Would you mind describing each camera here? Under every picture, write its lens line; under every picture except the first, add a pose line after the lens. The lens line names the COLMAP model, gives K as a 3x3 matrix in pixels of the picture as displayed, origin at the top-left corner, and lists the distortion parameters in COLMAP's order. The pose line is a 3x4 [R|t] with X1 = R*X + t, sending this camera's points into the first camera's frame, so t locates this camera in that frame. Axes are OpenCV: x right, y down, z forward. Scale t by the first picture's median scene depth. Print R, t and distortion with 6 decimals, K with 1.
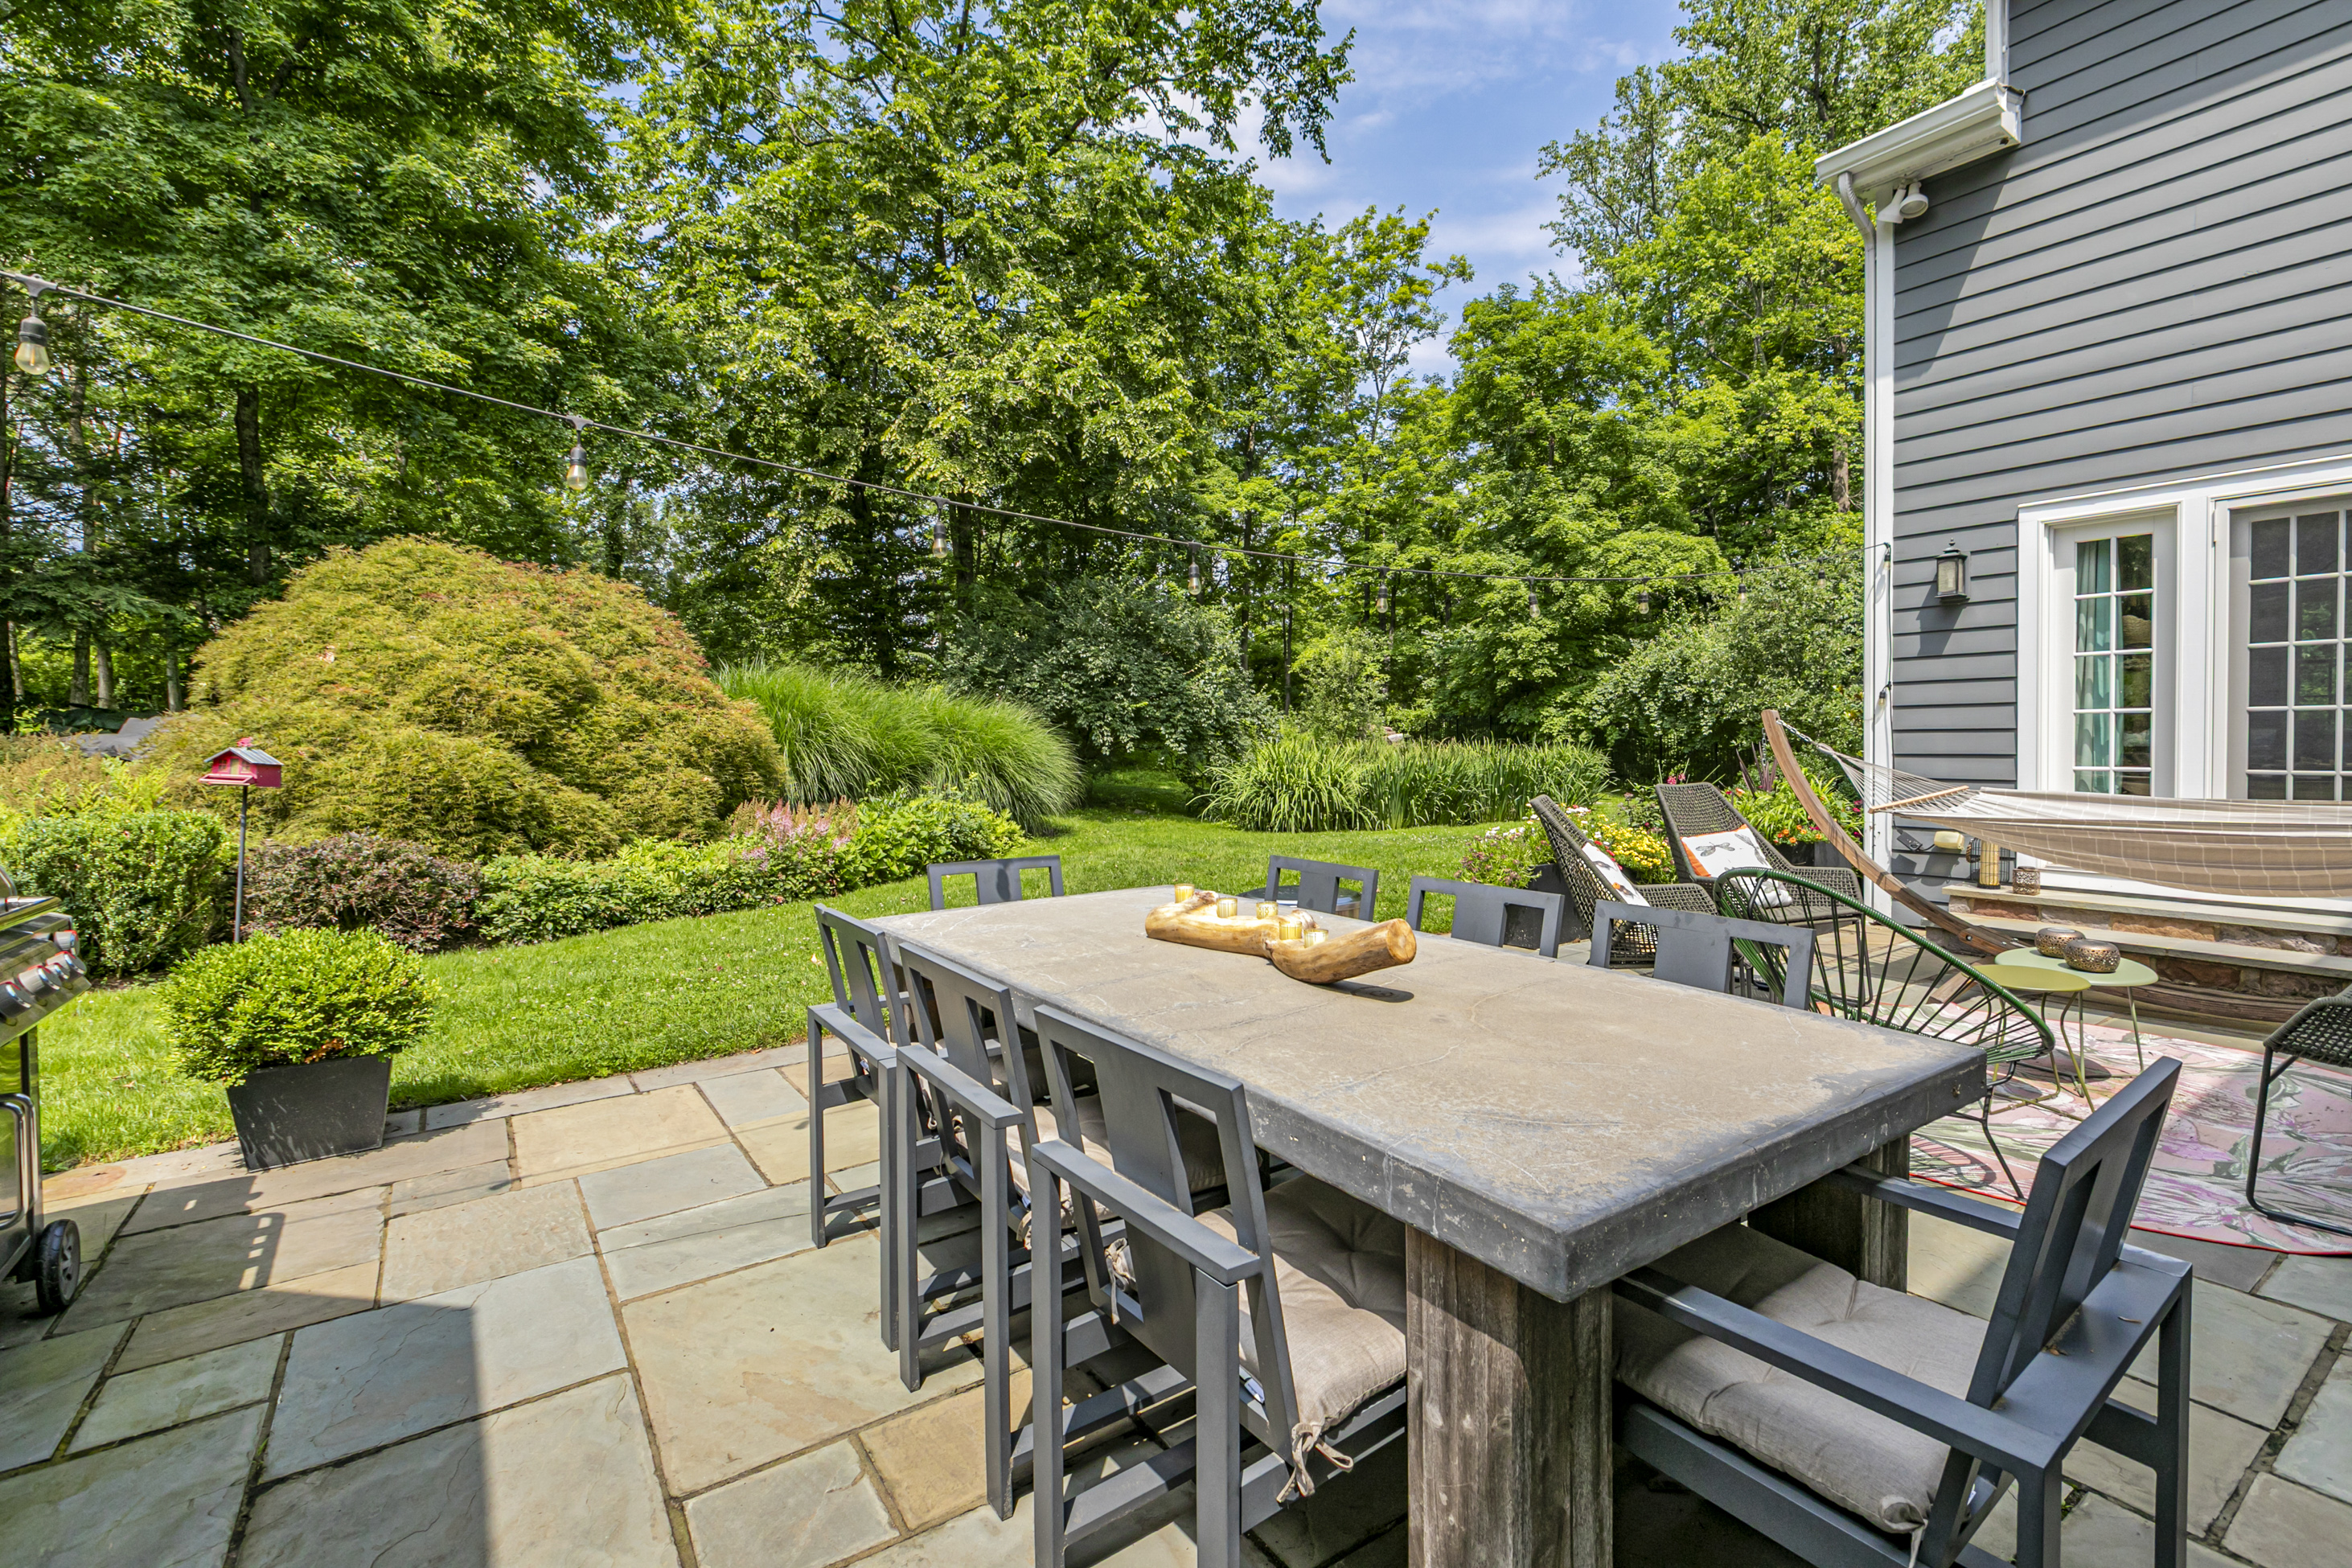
lens RADIAL K [[1099.1, 0, 1193.1], [0, 1099.1, 741.6], [0, 0, 1]] dist [0.000268, 0.000348]
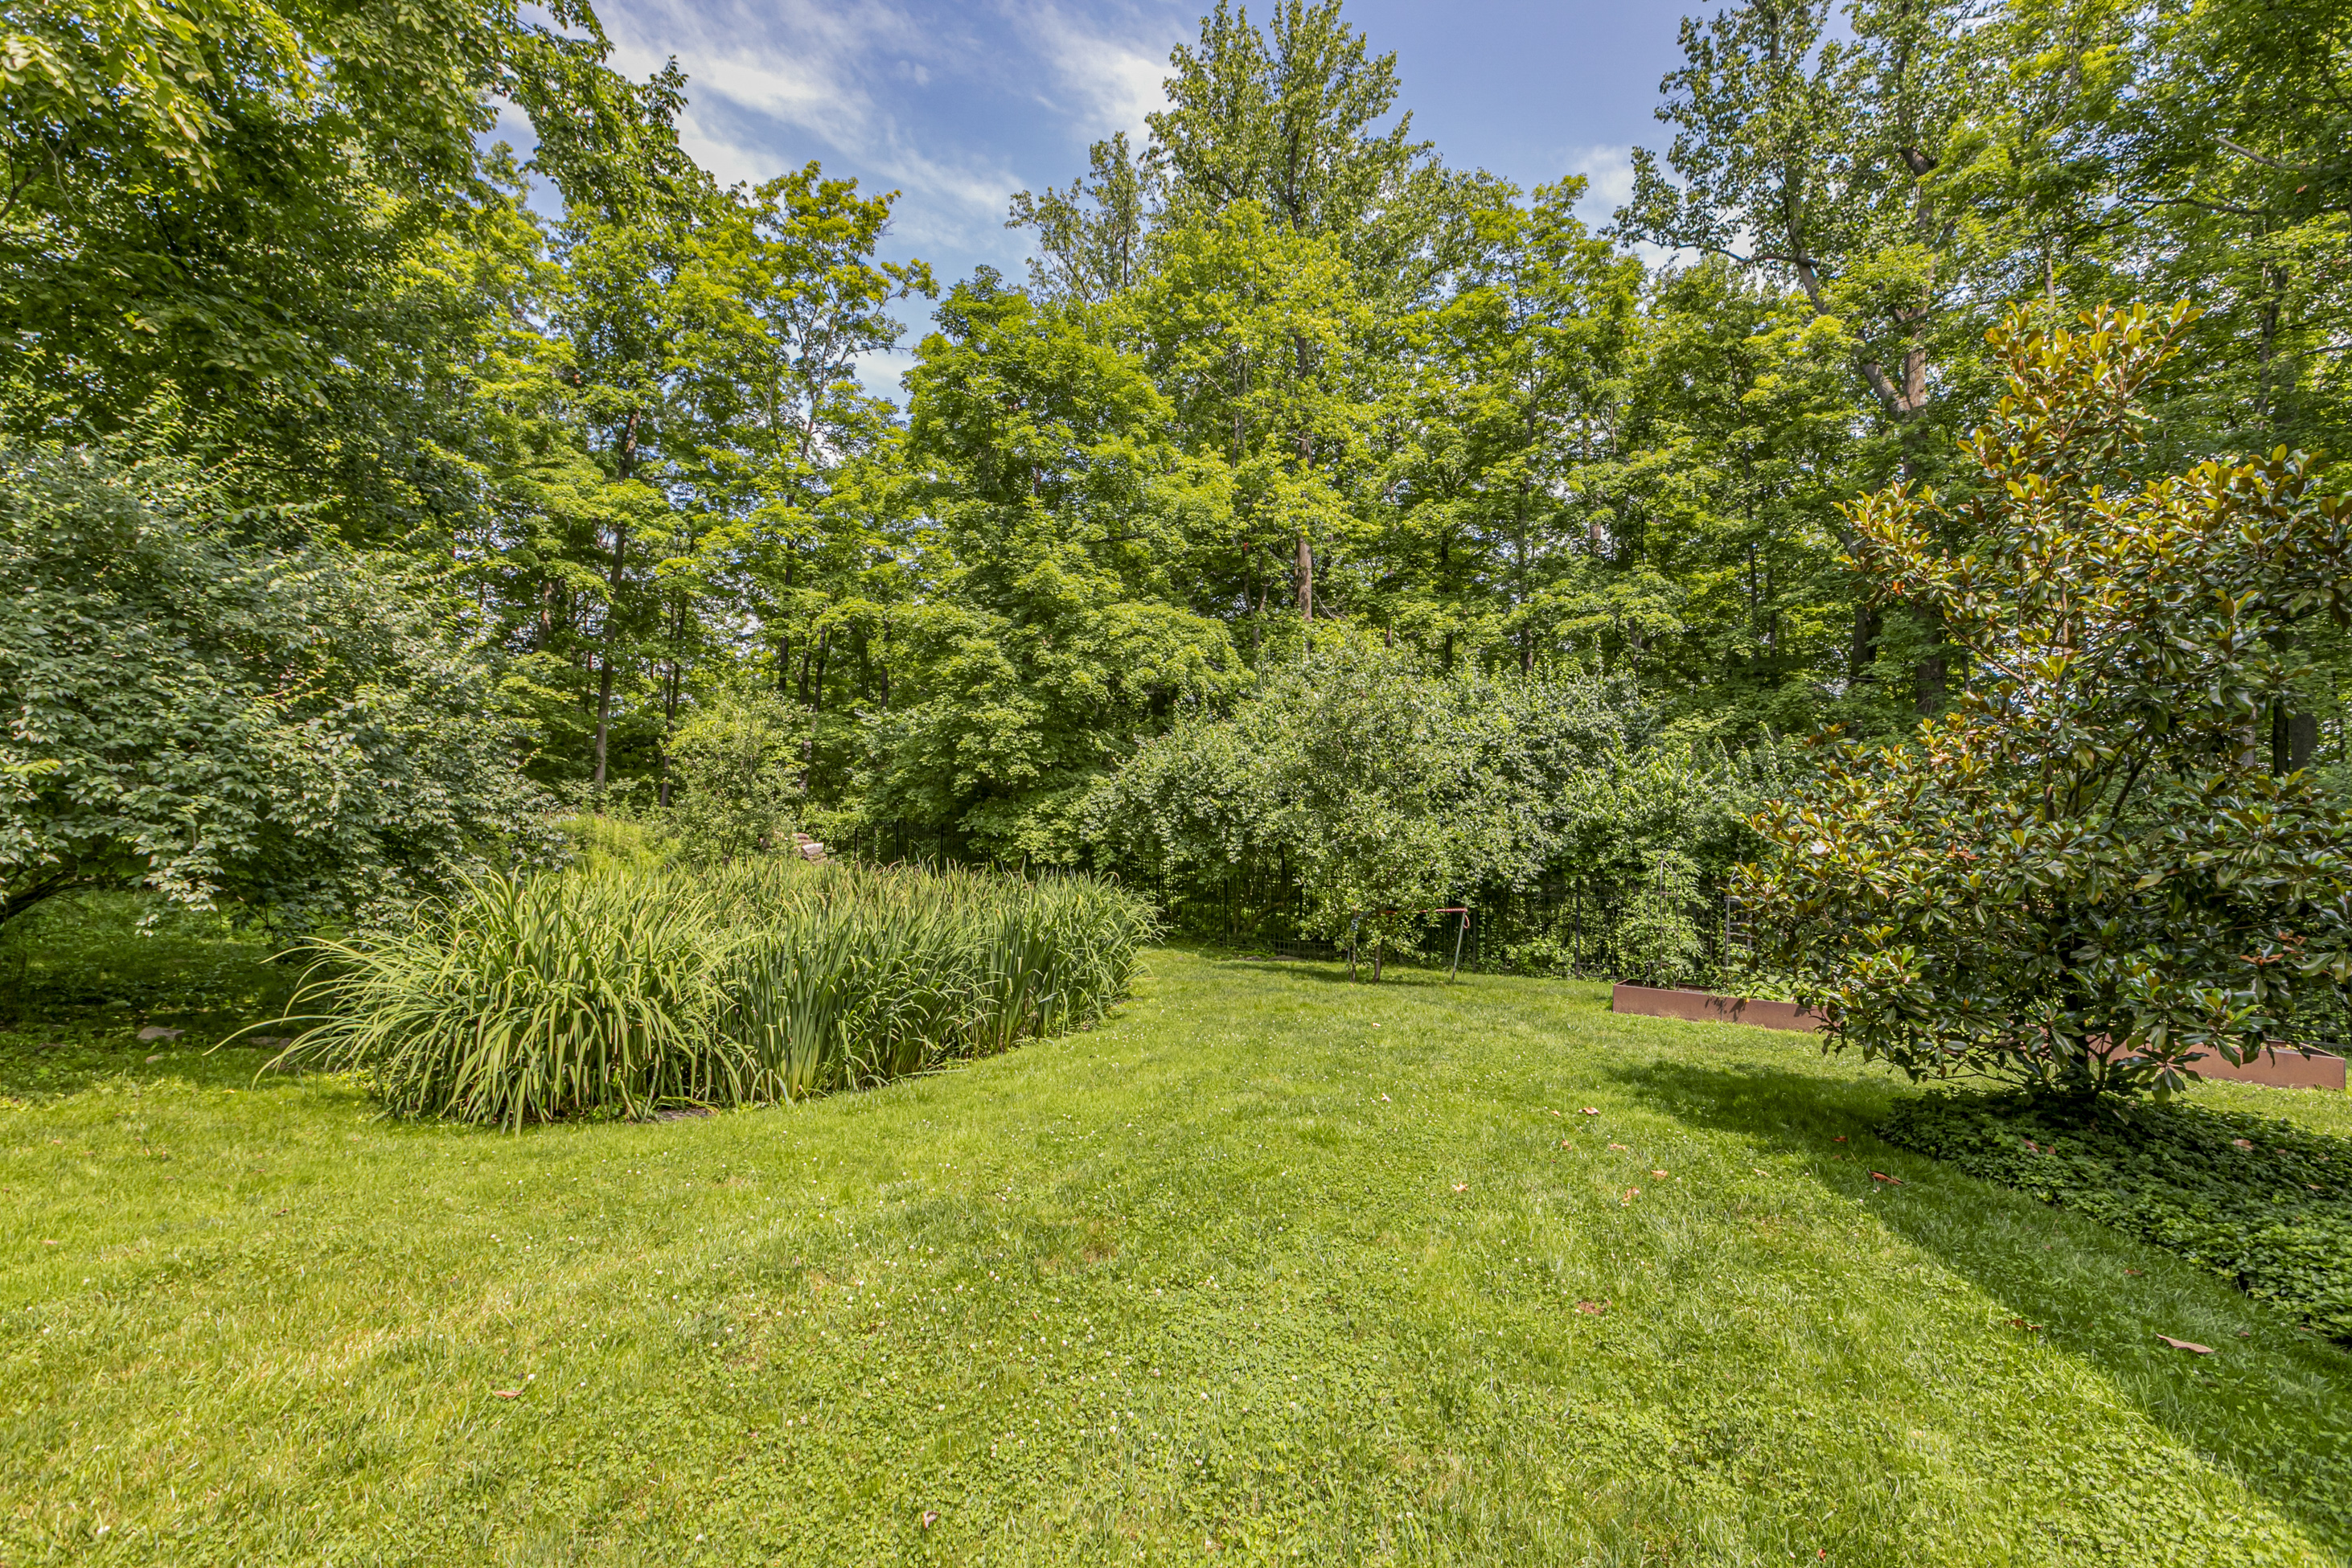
lens RADIAL K [[1099.1, 0, 1169.4], [0, 1099.1, 787.6], [0, 0, 1]] dist [0.000268, 0.000348]
pose [[0.879701, 0.054853, 0.472352, 0.054168], [-0.030452, 0.997784, -0.059157, -0.009827], [-0.474550, 0.037656, 0.879422, 0.290893]]
